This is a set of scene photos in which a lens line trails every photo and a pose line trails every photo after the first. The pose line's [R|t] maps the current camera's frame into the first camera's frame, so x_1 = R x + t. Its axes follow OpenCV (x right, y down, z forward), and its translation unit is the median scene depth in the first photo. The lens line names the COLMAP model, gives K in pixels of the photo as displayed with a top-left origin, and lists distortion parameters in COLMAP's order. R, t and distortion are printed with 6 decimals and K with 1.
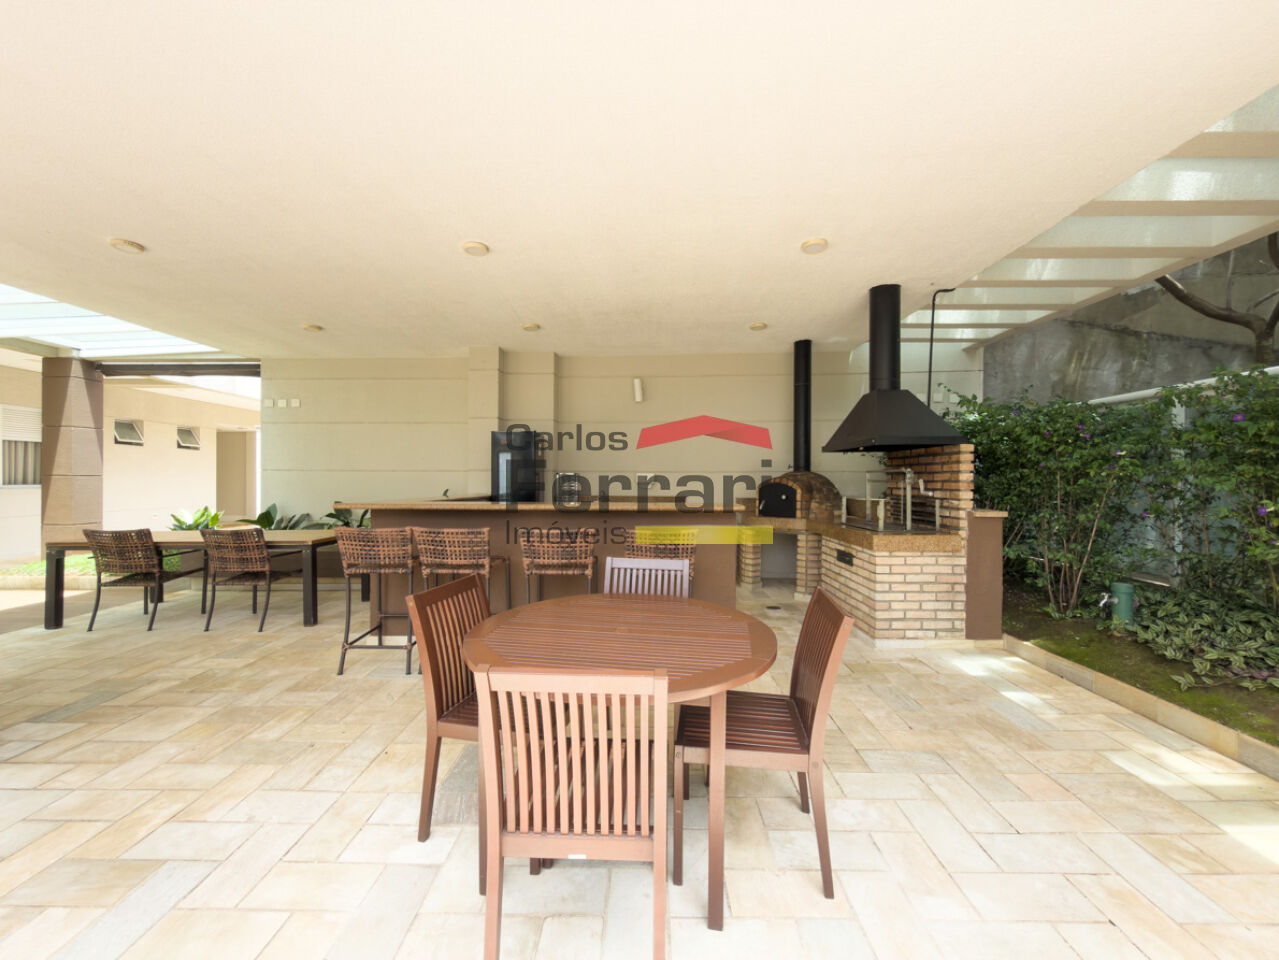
lens RADIAL K [[506.2, 0, 637.4], [0, 506.2, 481.9], [0, 0, 1]] dist [-0.002057, 0.000240]
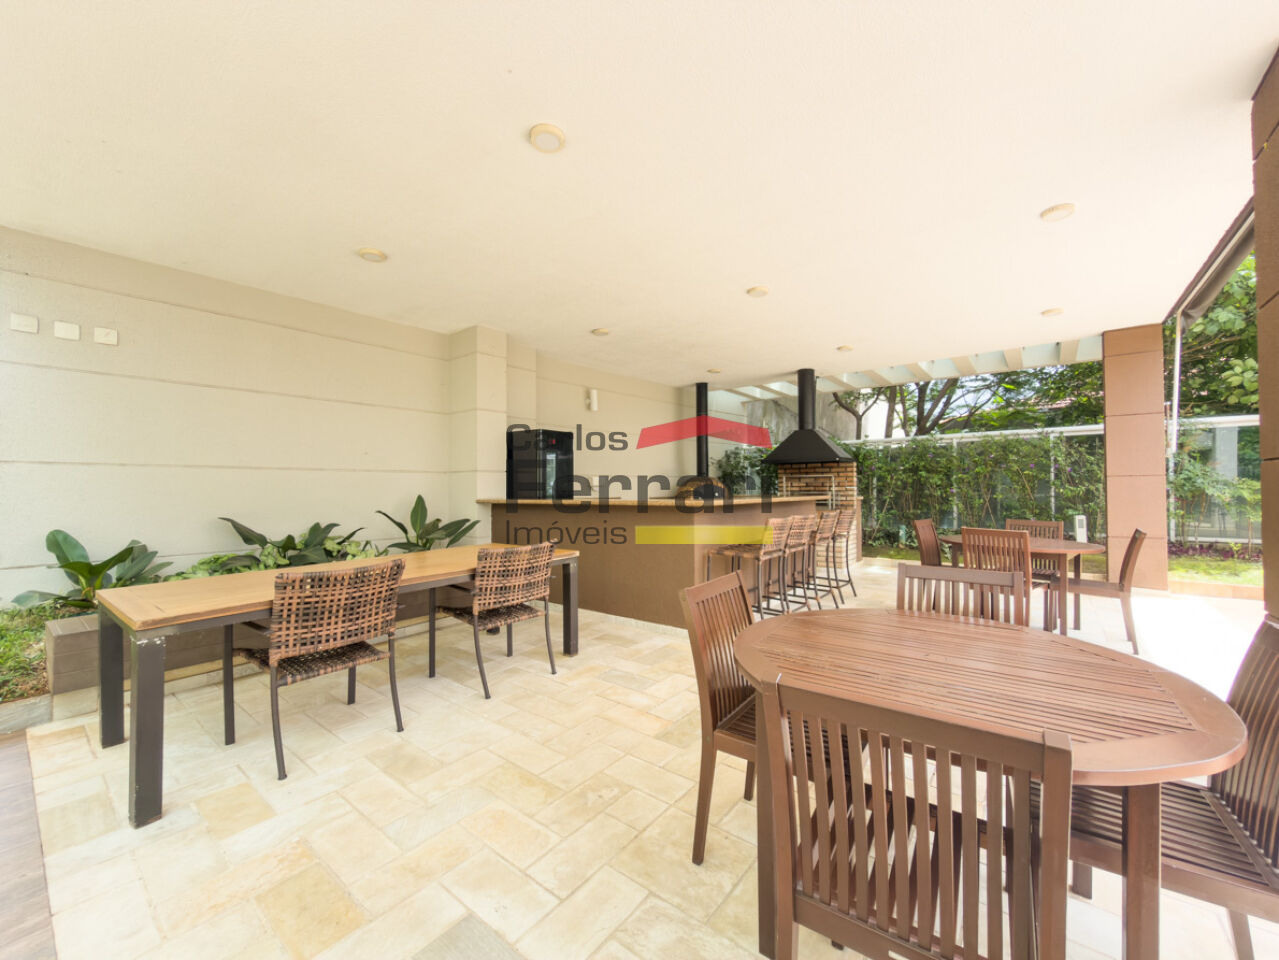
lens RADIAL K [[506.2, 0, 636.7], [0, 506.2, 482.3], [0, 0, 1]] dist [-0.002057, 0.000240]
pose [[0.611908, 0.001302, 0.790928, -0.961884], [0.009577, 0.999913, -0.009055, 0.007507], [-0.790871, 0.013116, 0.611843, 0.316869]]
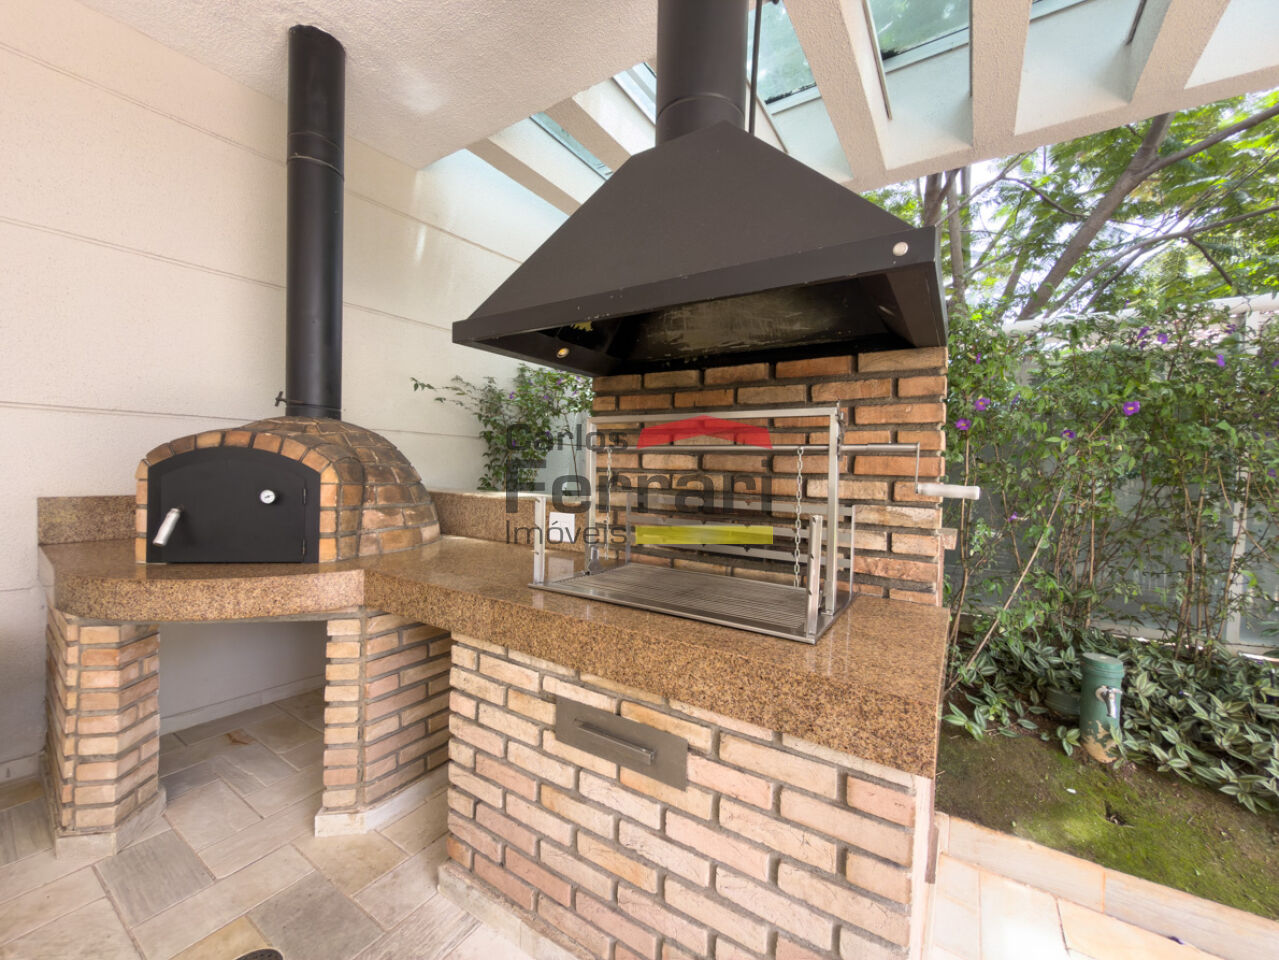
lens RADIAL K [[506.2, 0, 641.6], [0, 506.2, 483.3], [0, 0, 1]] dist [-0.002057, 0.000240]
pose [[0.524517, -0.012459, 0.851309, 0.156983], [-0.021901, 0.999365, 0.028119, 0.009572], [-0.851118, -0.033393, 0.523911, 0.672400]]
